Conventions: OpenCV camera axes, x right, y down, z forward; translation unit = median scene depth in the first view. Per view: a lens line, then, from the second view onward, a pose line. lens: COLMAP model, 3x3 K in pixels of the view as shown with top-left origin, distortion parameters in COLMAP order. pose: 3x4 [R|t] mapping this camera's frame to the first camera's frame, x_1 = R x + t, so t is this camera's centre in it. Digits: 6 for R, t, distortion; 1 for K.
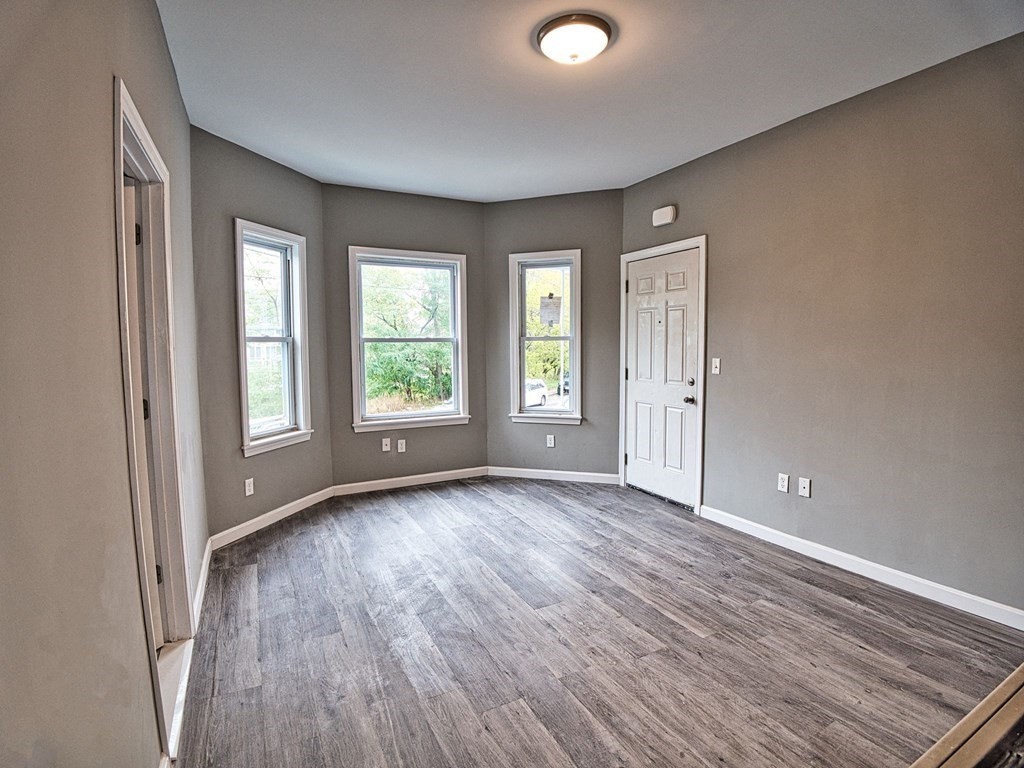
lens RADIAL K [[500.1, 0, 510.6], [0, 500.1, 373.9], [0, 0, 1]] dist [-0.042990, -0.009526]
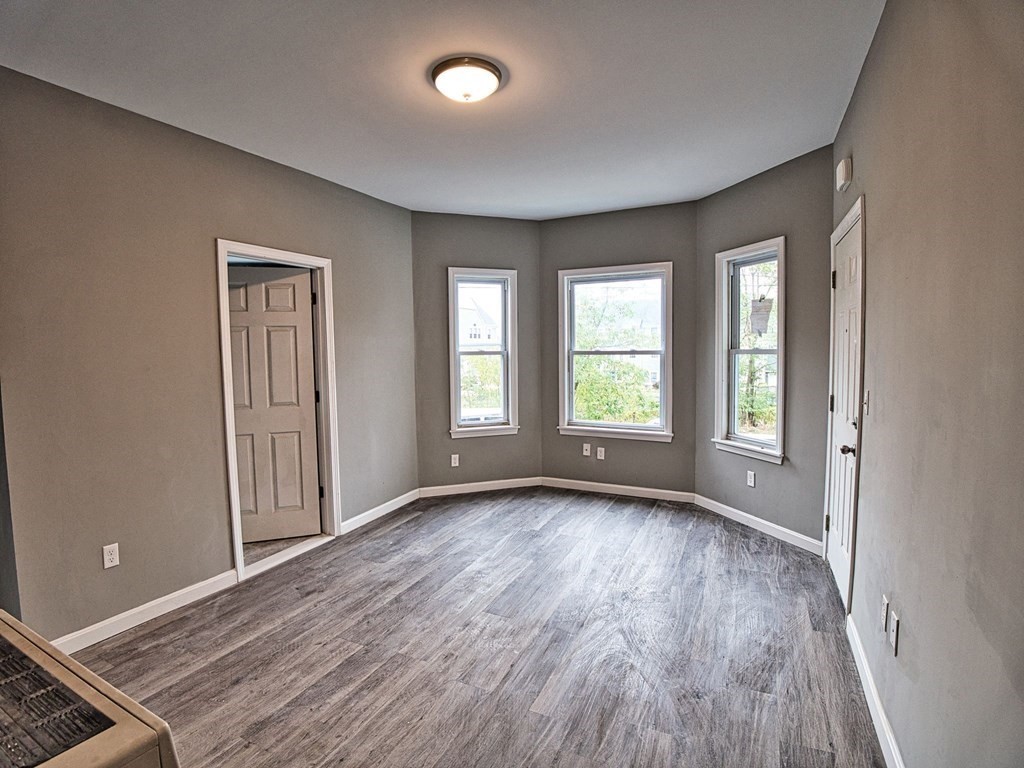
lens RADIAL K [[504.0, 0, 513.6], [0, 504.0, 374.4], [0, 0, 1]] dist [-0.003098, -0.043223]
pose [[0.598698, 0.041319, -0.799908, 0.536993], [-0.045367, 0.998815, 0.017637, -0.033473], [0.799689, 0.025730, 0.599863, 0.220783]]
